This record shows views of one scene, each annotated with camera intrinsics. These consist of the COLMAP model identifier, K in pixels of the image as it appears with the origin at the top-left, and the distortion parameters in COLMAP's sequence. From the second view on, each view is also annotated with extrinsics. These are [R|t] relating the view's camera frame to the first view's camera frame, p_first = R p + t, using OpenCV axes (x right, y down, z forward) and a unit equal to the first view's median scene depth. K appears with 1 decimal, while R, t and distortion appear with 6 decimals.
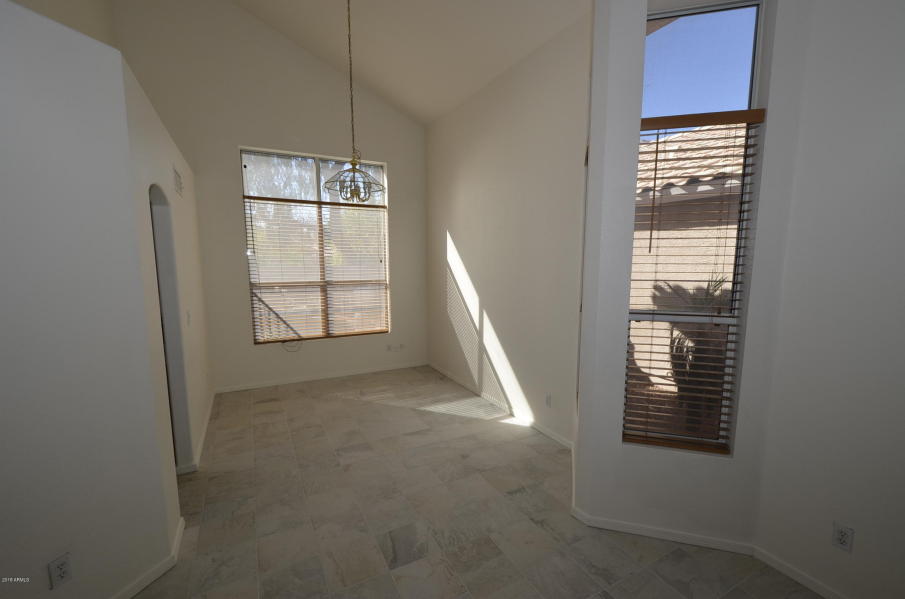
lens RADIAL K [[387.2, 0, 454.2], [0, 387.2, 314.6], [0, 0, 1]] dist [0.000022, 0.000008]
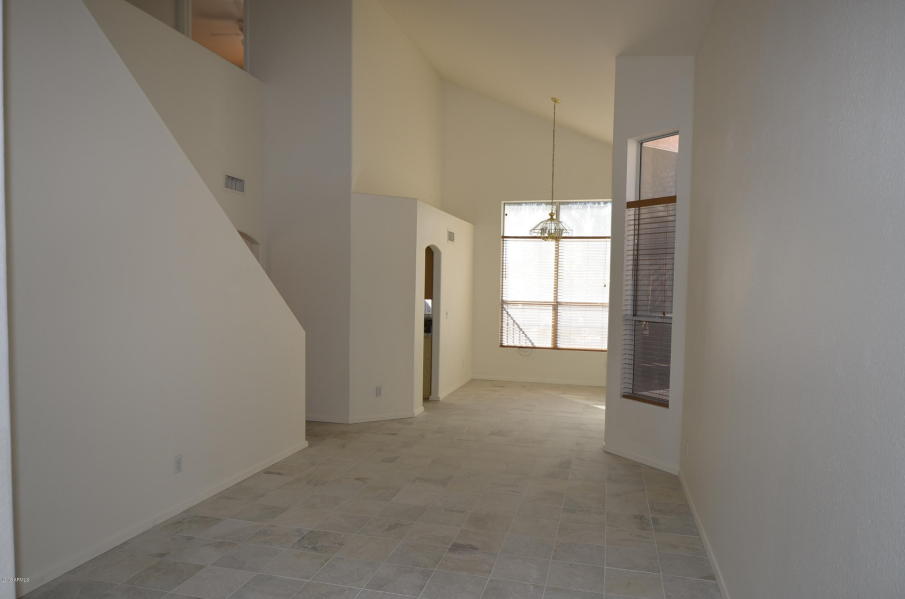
lens RADIAL K [[621.5, 0, 452.4], [0, 621.5, 300.6], [0, 0, 1]] dist [-0.000539, -0.000036]
pose [[0.733268, 0.034070, -0.679086, 0.742944], [-0.119942, 0.989563, -0.079864, 0.104244], [0.669278, 0.140013, 0.729701, -0.619248]]
